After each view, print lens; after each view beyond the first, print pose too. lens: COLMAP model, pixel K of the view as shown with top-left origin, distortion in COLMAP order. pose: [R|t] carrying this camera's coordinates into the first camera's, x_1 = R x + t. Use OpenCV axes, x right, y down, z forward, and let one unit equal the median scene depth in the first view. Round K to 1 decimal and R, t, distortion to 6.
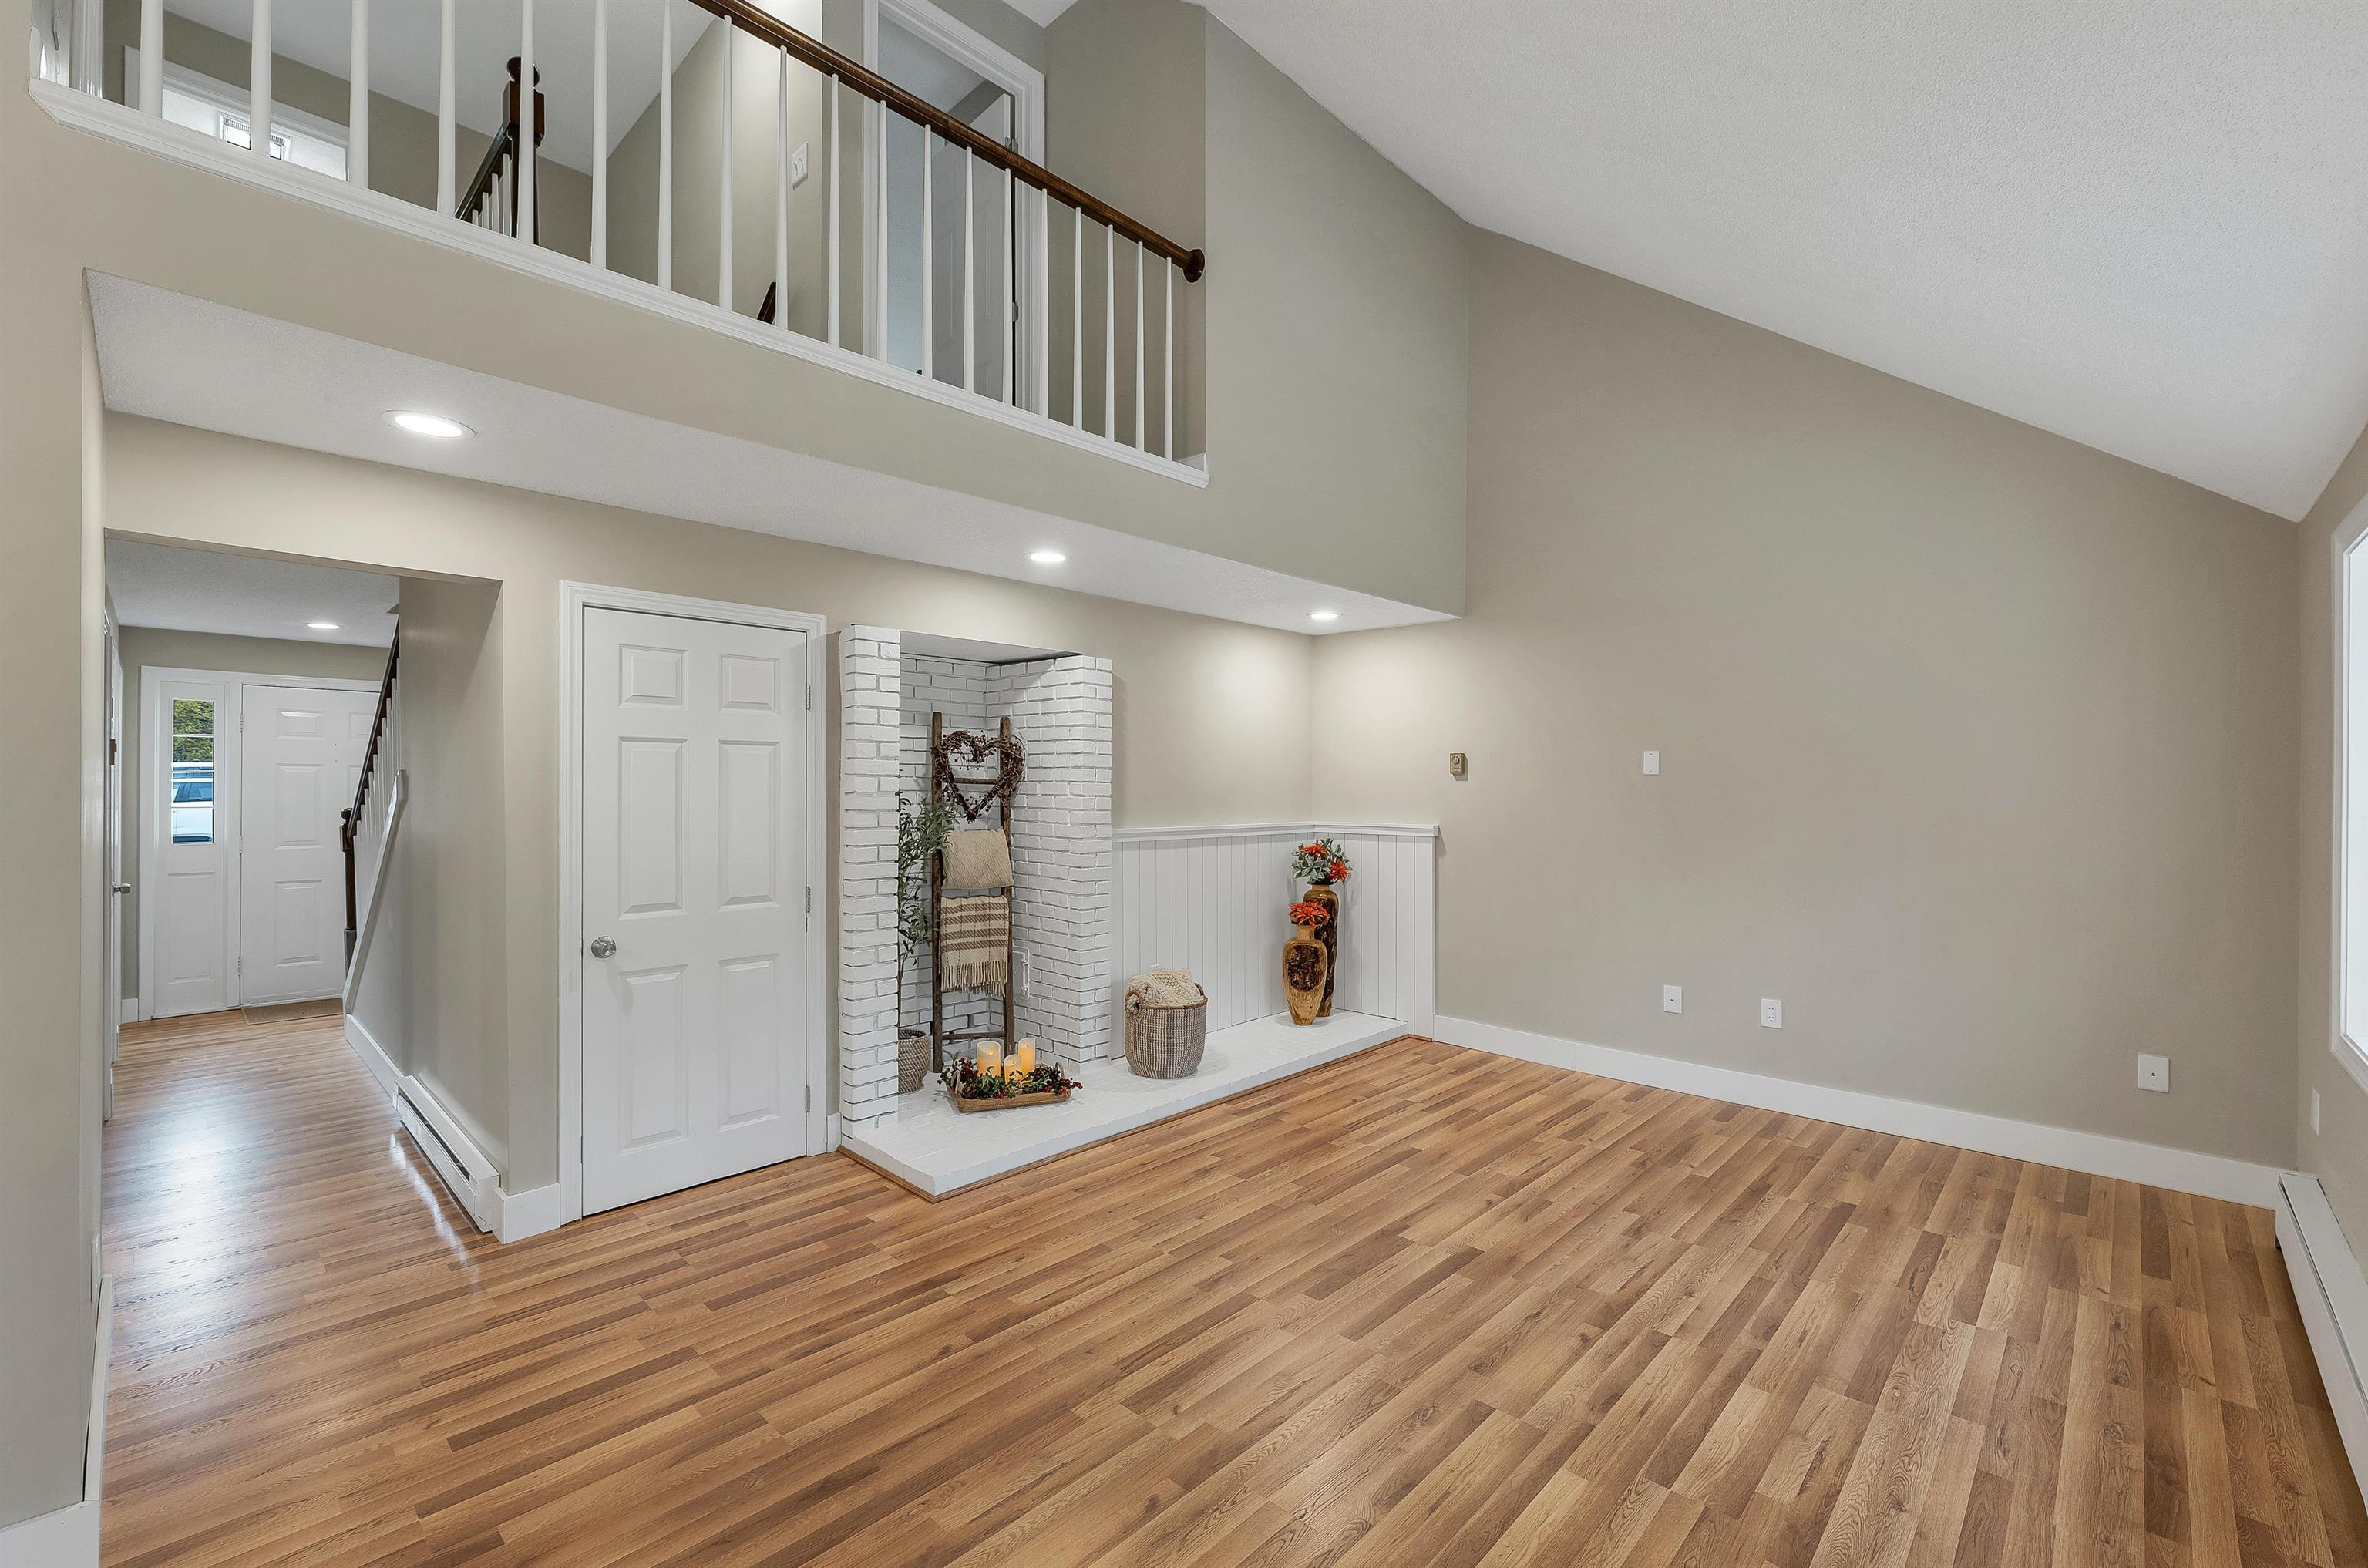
lens RADIAL K [[980.9, 0, 1186.3], [0, 980.9, 790.5], [0, 0, 1]] dist [-0.004406, 0.001108]
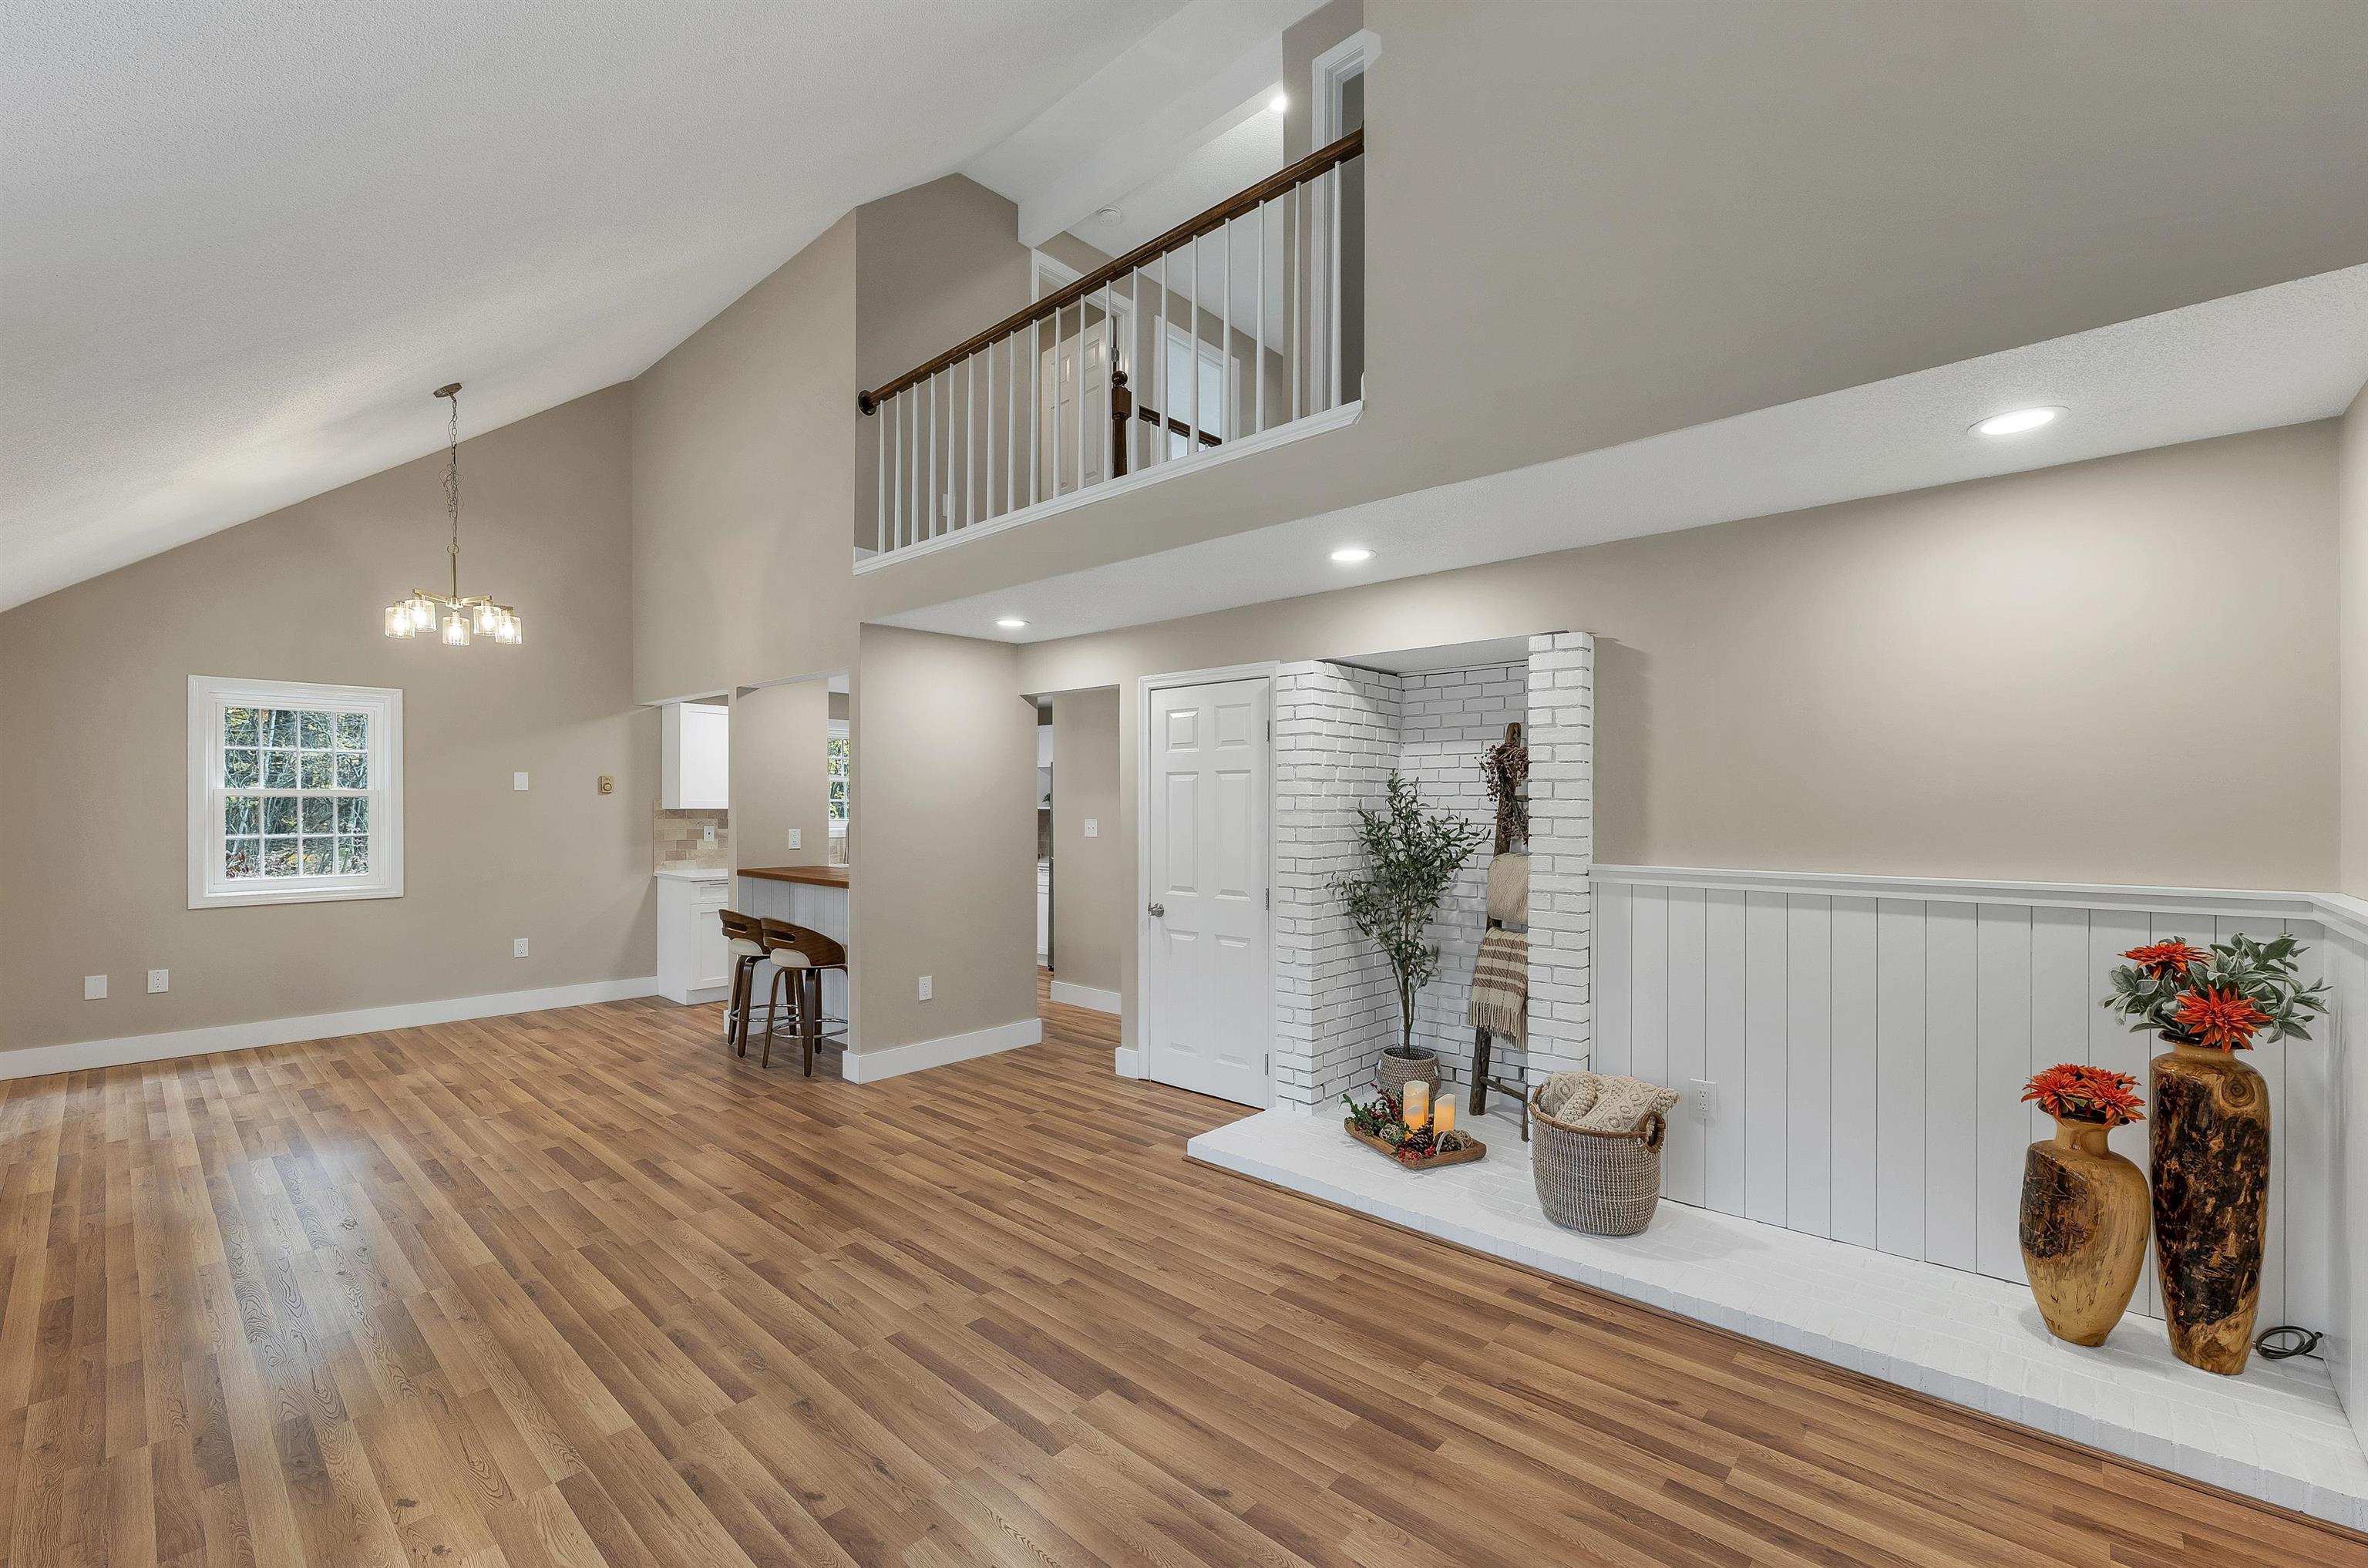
lens RADIAL K [[980.9, 0, 1188.3], [0, 980.9, 808.8], [0, 0, 1]] dist [-0.004406, 0.001108]
pose [[0.031143, 0.001414, -0.999514, 0.845064], [-0.004419, 0.999989, 0.001277, -0.001467], [0.999505, 0.004377, 0.031149, 0.891678]]
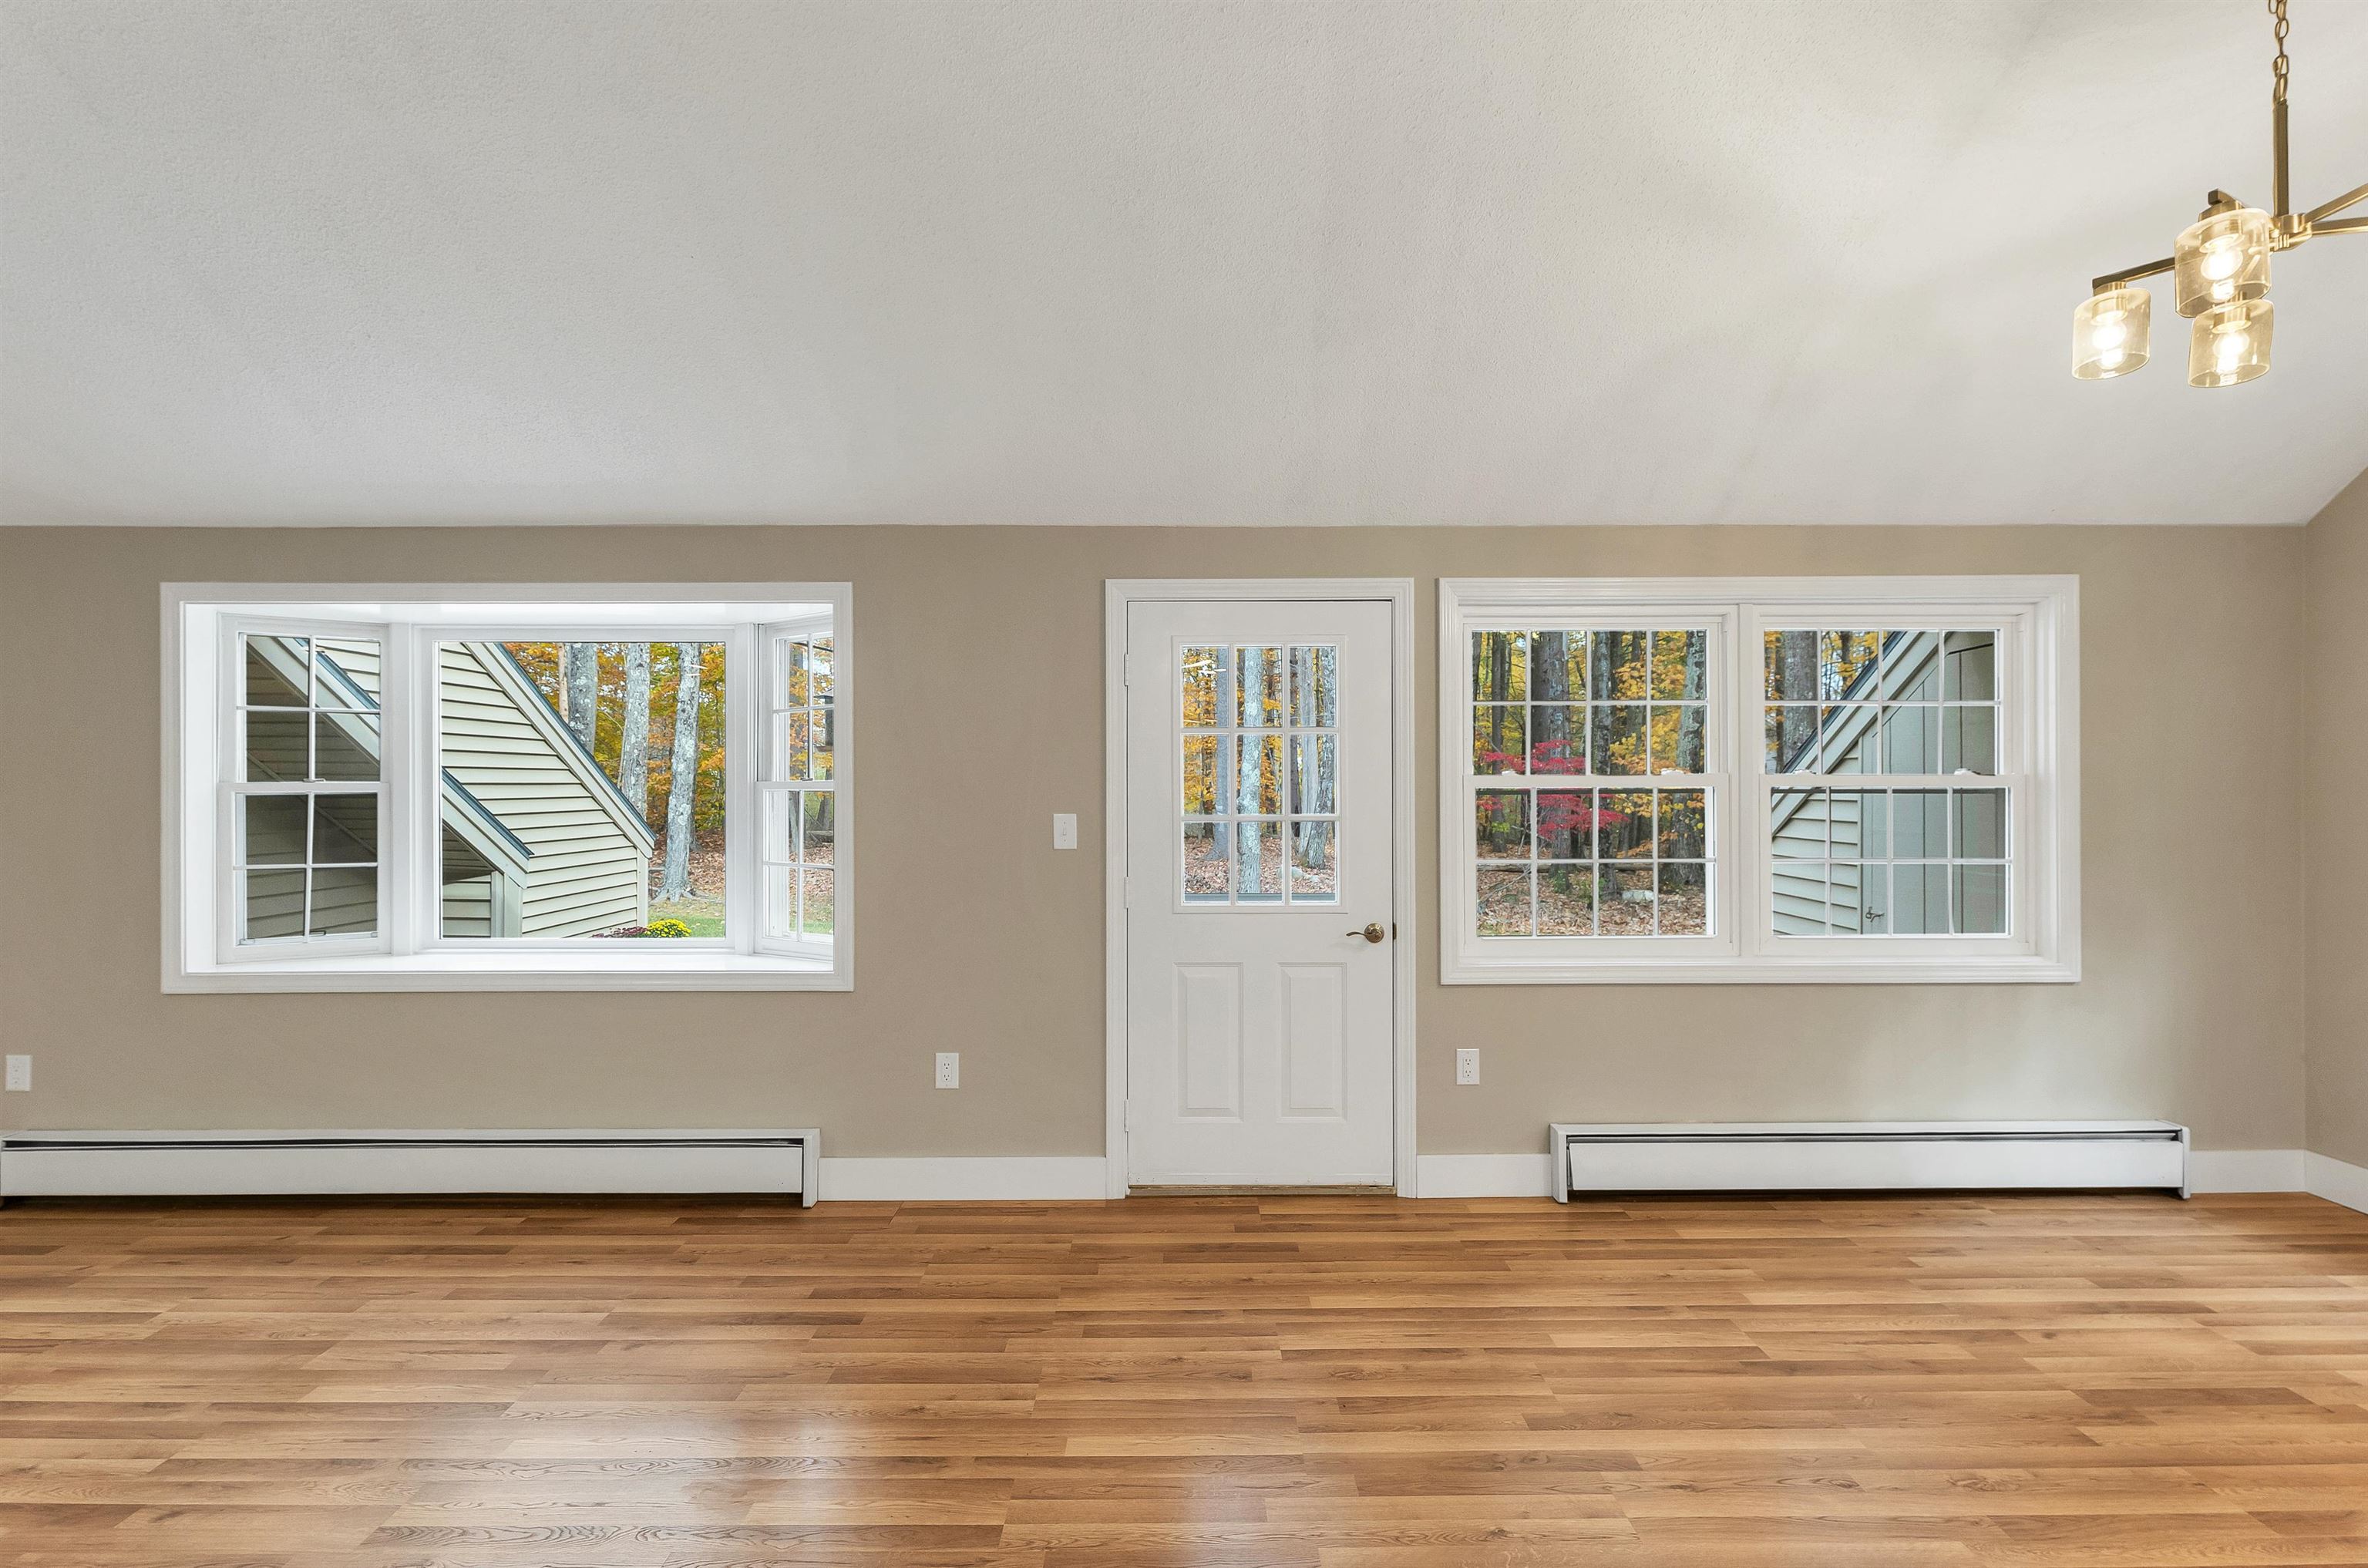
lens RADIAL K [[980.9, 0, 1185.0], [0, 980.9, 783.7], [0, 0, 1]] dist [-0.004406, 0.001108]
pose [[-0.695045, -0.001187, 0.718966, -0.470806], [0.000722, 0.999997, 0.002350, -0.002468], [-0.718966, 0.002152, -0.695042, 0.669657]]
